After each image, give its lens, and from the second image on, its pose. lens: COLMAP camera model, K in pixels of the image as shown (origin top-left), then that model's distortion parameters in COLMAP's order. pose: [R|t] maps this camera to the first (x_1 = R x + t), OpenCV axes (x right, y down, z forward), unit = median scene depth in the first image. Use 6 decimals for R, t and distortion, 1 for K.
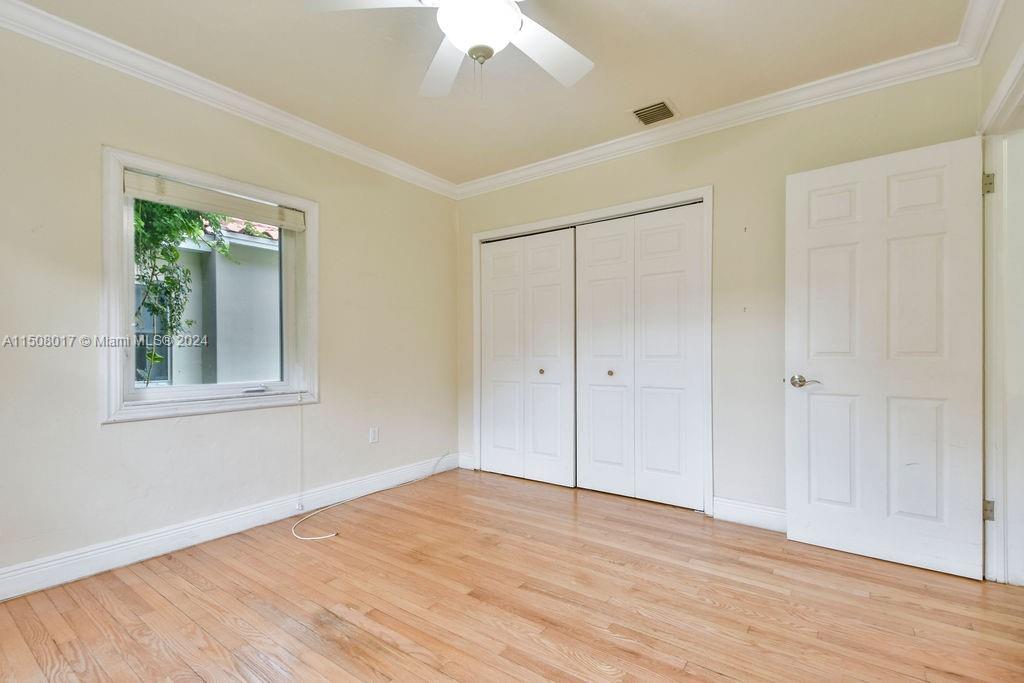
lens RADIAL K [[463.3, 0, 505.4], [0, 463.3, 360.4], [0, 0, 1]] dist [0.021988, -0.000583]
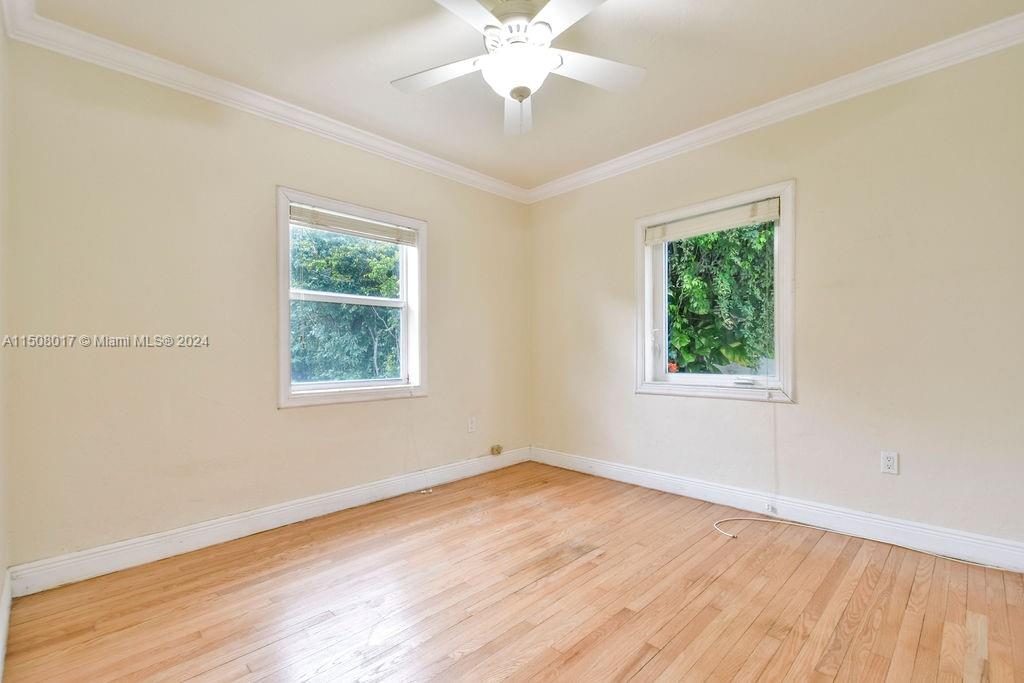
lens RADIAL K [[463.3, 0, 505.4], [0, 463.3, 360.4], [0, 0, 1]] dist [0.021988, -0.000583]
pose [[-0.162850, 0.022955, -0.986384, 0.651991], [-0.007539, 0.999671, 0.024509, -0.010042], [0.986622, 0.011428, -0.162623, 0.683297]]
